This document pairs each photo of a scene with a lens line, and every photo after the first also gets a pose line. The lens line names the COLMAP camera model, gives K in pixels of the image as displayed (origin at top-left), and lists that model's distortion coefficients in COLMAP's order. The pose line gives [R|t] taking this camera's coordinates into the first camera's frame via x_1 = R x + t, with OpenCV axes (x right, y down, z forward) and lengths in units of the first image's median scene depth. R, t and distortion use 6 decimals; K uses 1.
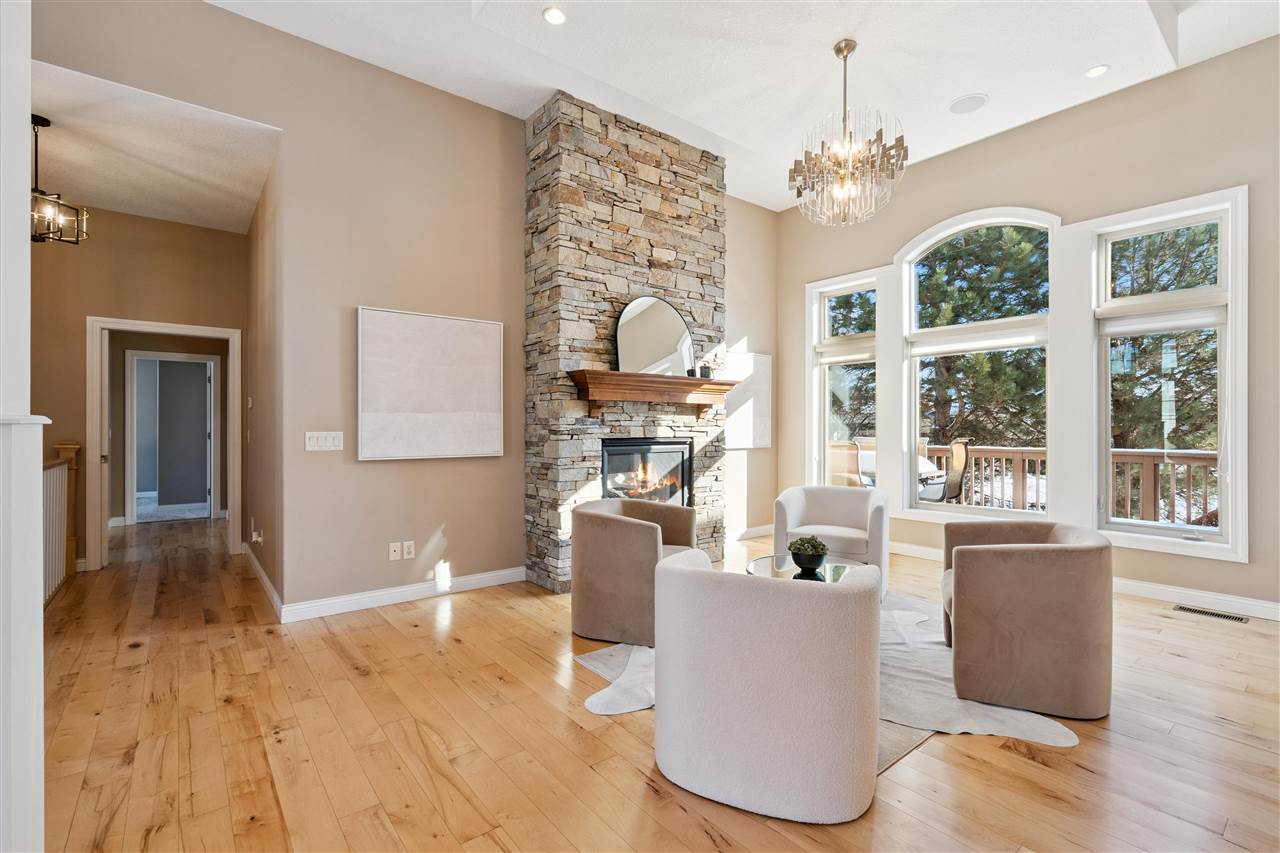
lens RADIAL K [[581.5, 0, 638.1], [0, 581.5, 426.7], [0, 0, 1]] dist [0.002911, 0.000258]
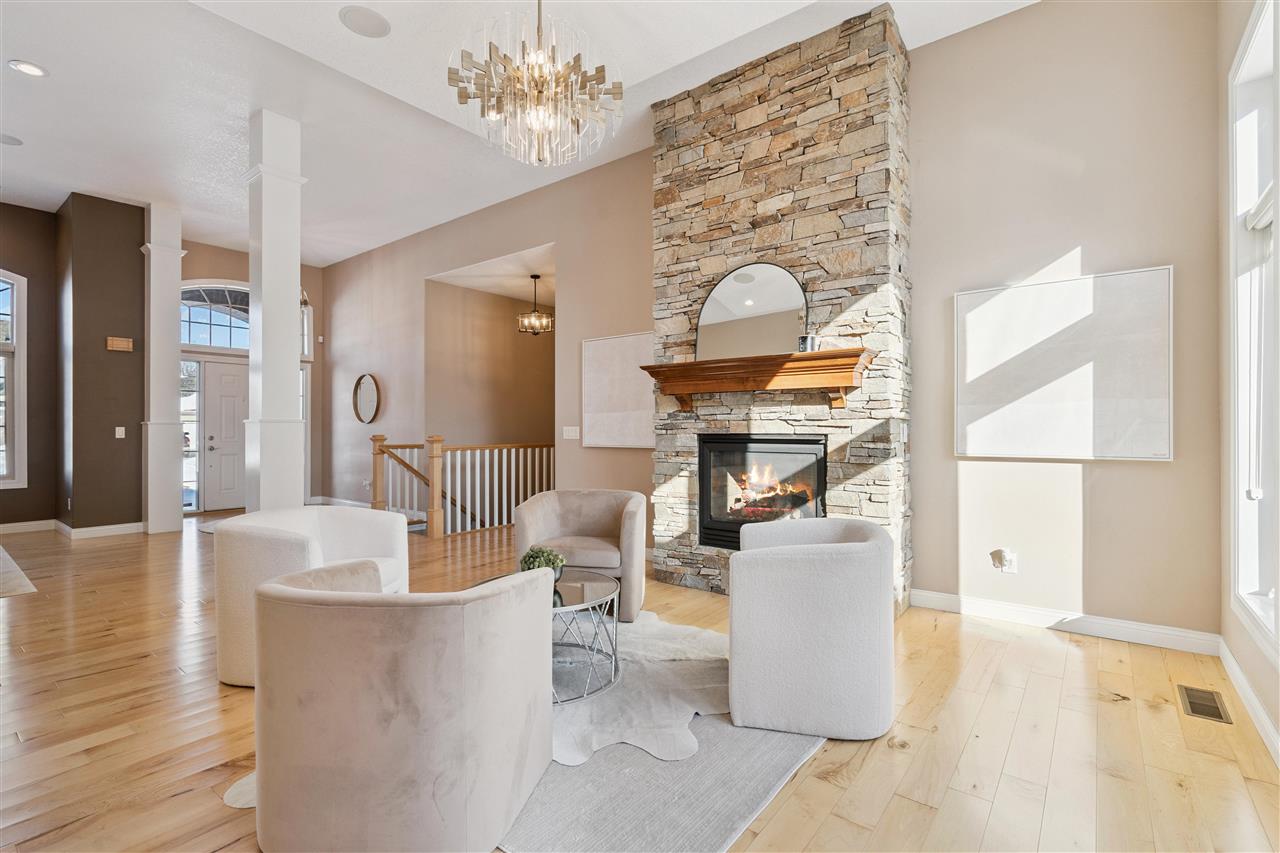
lens RADIAL K [[581.5, 0, 637.3], [0, 581.5, 427.0], [0, 0, 1]] dist [0.002911, 0.000258]
pose [[0.232814, -0.001981, -0.972519, 0.793394], [0.002103, 0.999997, -0.001534, 0.009796], [0.972519, -0.001688, 0.232817, 0.647116]]
